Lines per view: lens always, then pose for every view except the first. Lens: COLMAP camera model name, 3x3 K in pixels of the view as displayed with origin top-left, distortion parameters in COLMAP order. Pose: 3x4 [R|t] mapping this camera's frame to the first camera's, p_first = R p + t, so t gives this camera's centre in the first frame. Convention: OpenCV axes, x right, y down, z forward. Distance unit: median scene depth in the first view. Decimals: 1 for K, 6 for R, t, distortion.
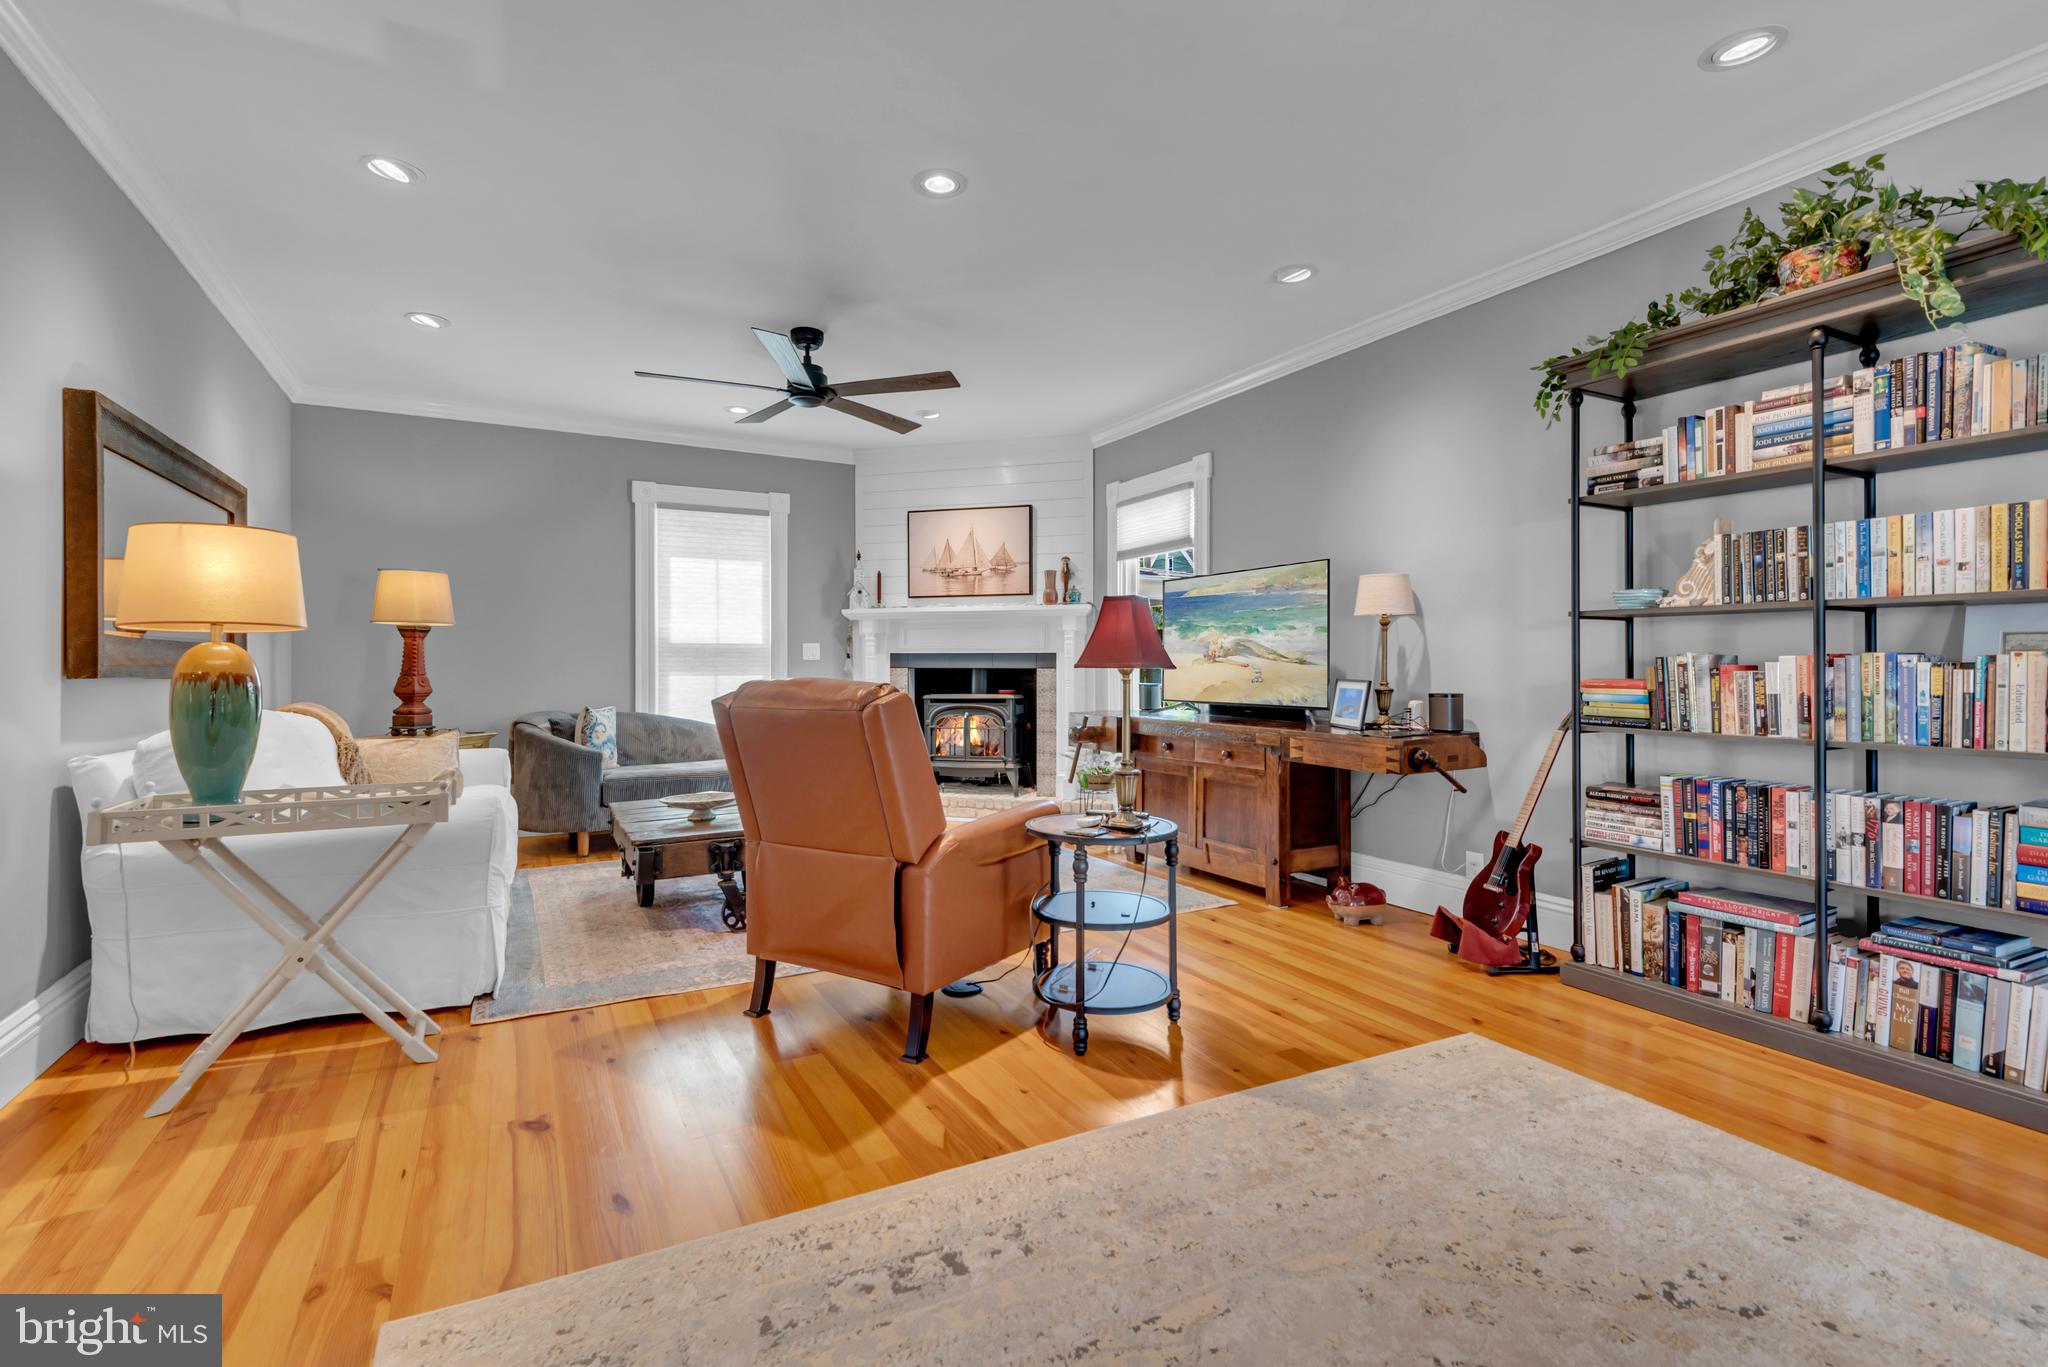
lens RADIAL K [[932.8, 0, 1014.1], [0, 932.8, 658.9], [0, 0, 1]] dist [0.027178, -0.009880]
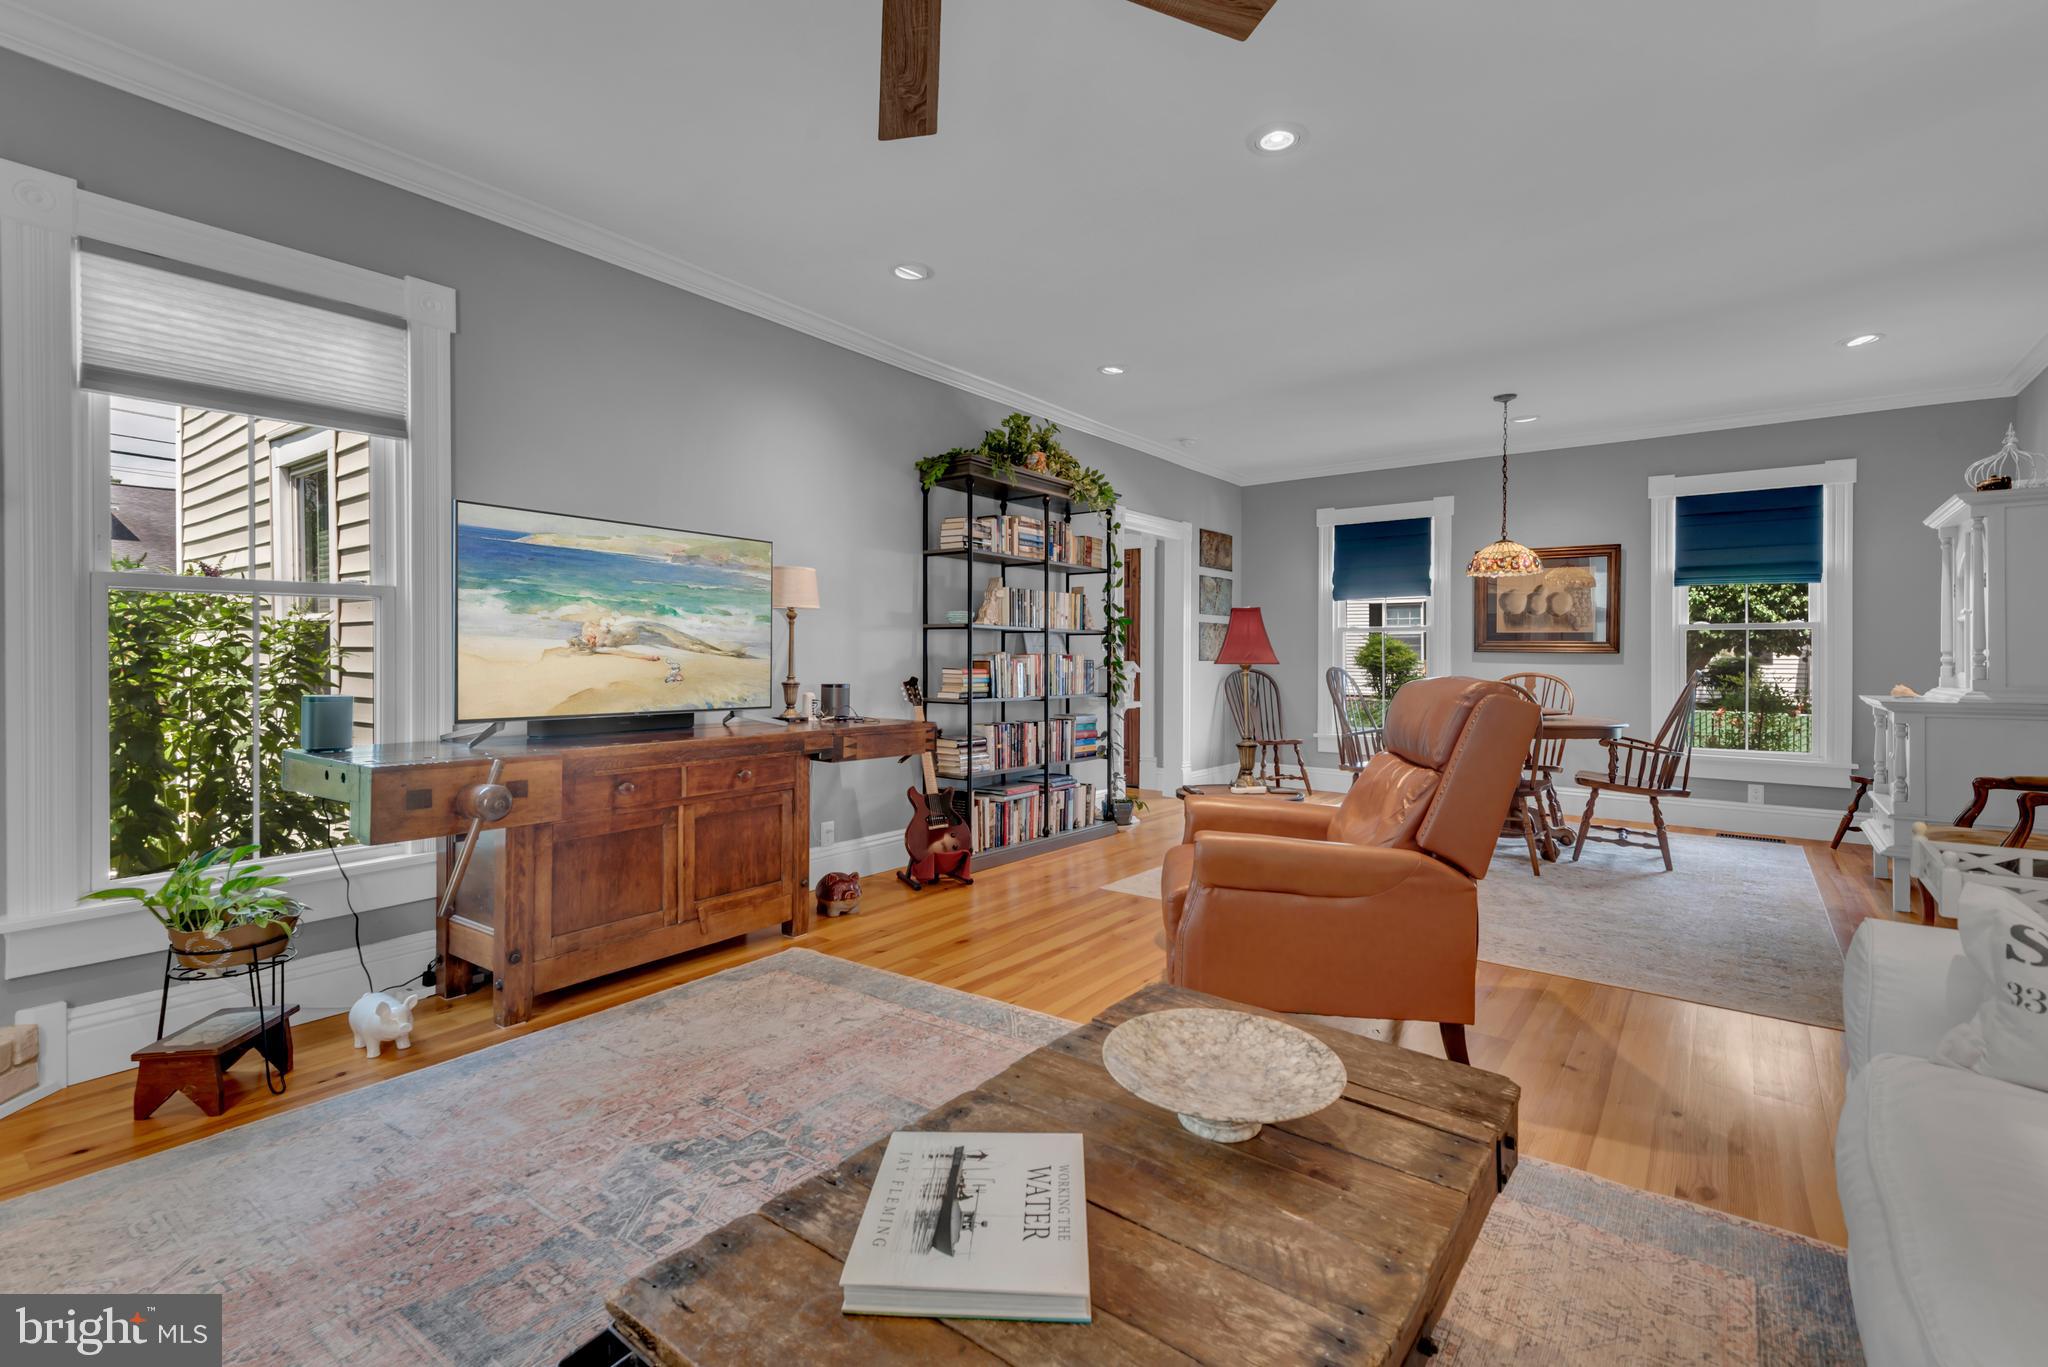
lens RADIAL K [[919.9, 0, 1021.3], [0, 919.9, 652.0], [0, 0, 1]] dist [0.046333, -0.027264]
pose [[-0.411223, 0.002447, 0.911531, -0.853745], [-0.012007, 0.999895, -0.008101, 0.006833], [-0.911455, -0.014276, -0.411151, 1.684074]]
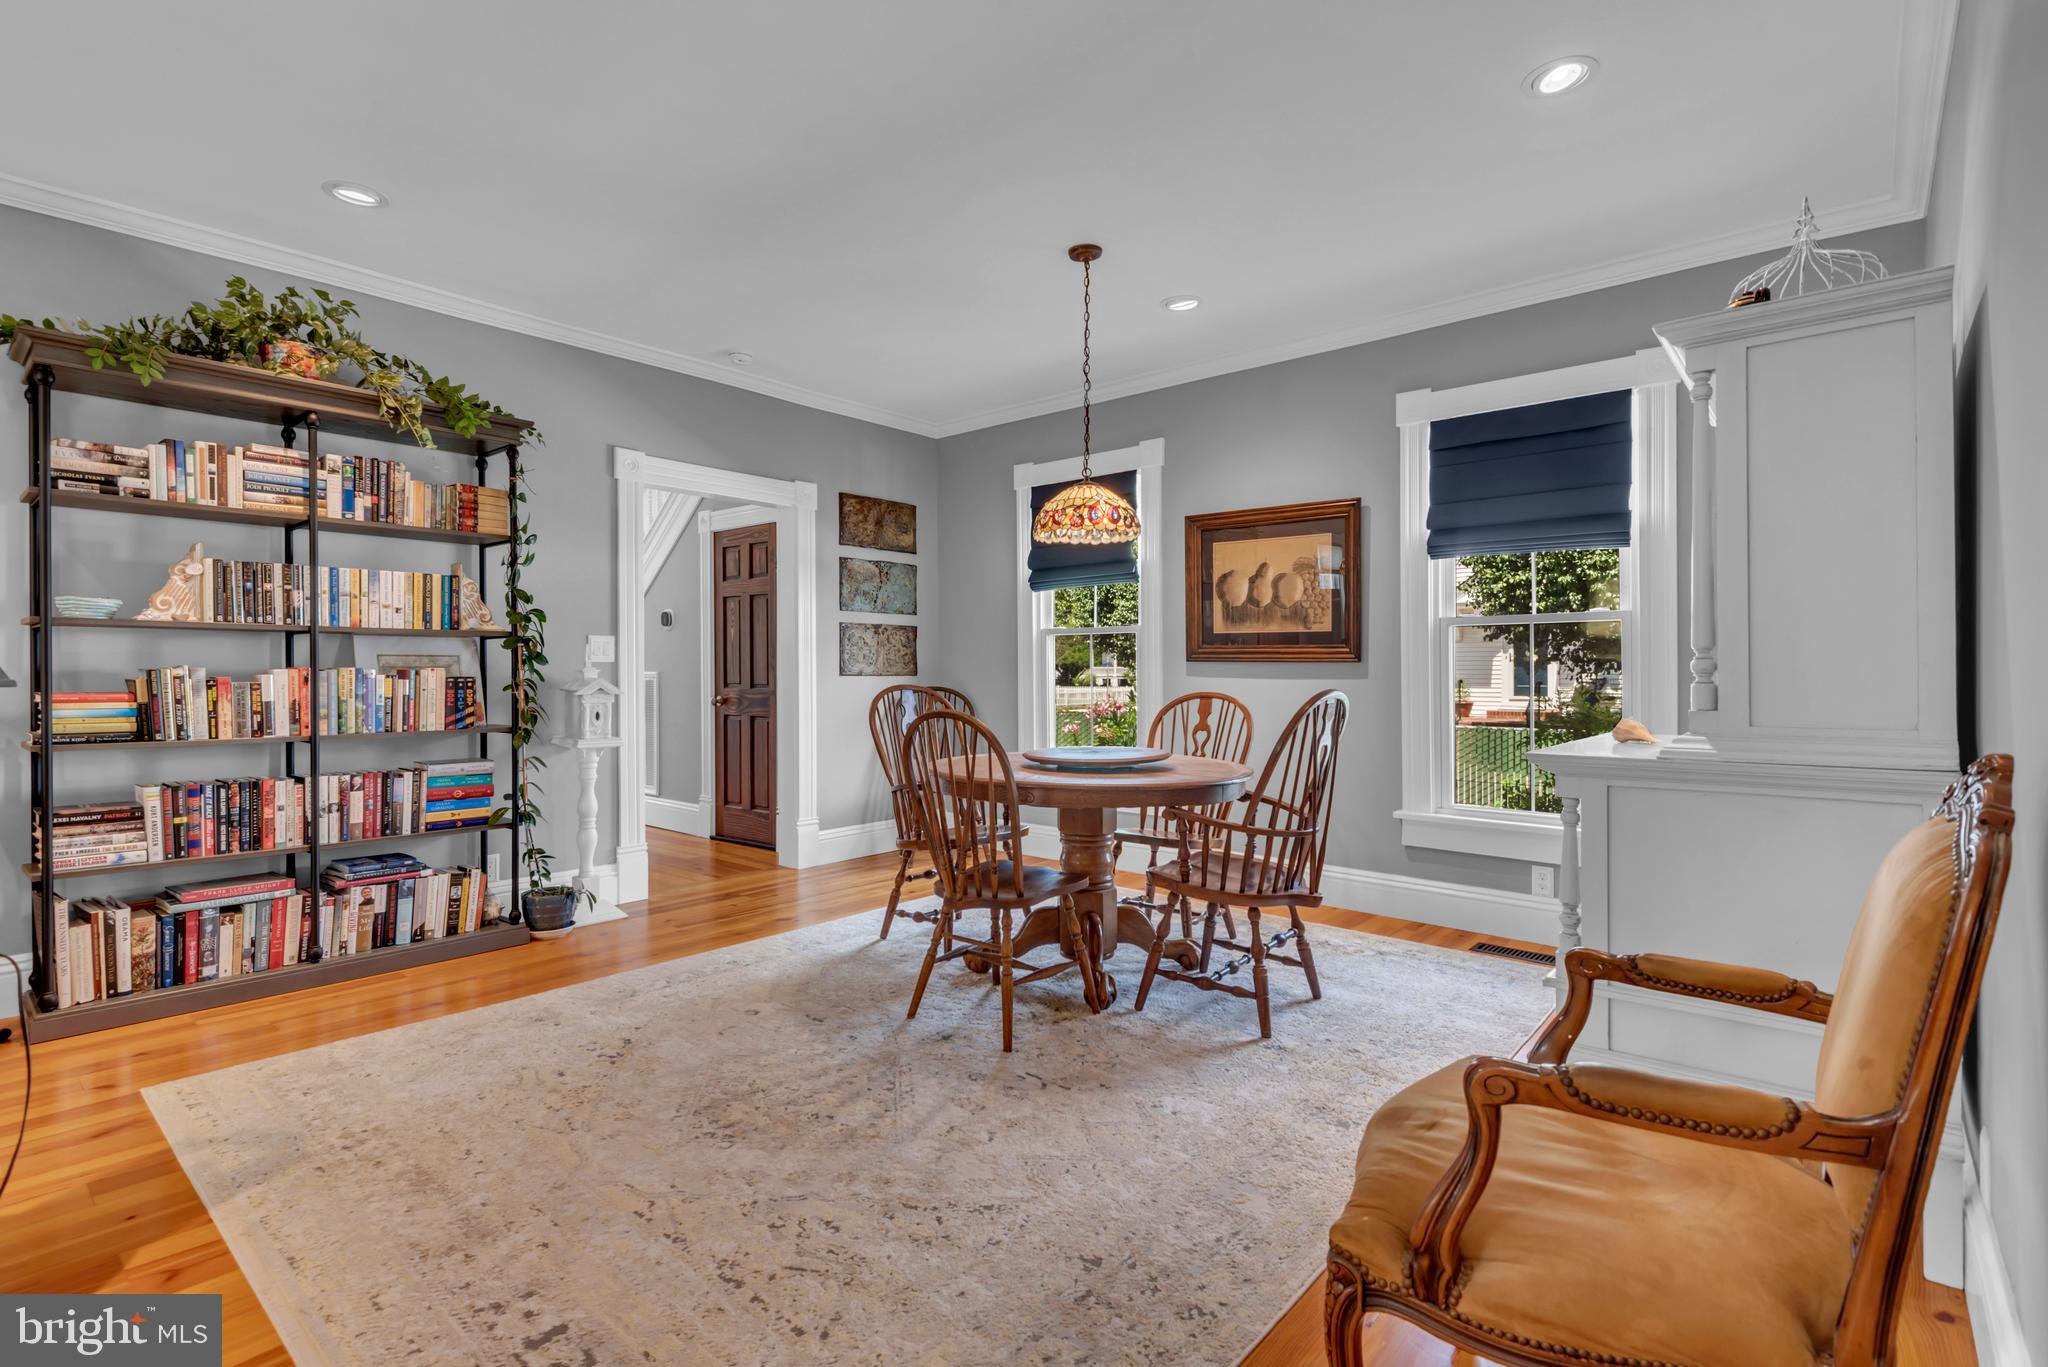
lens RADIAL K [[960.3, 0, 1015.8], [0, 960.3, 668.2], [0, 0, 1]] dist [0.026193, -0.021199]
pose [[-0.360980, 0.002883, 0.932569, -0.639588], [-0.006367, 0.999964, -0.005556, -0.003609], [-0.932552, -0.007944, -0.360949, 0.530701]]
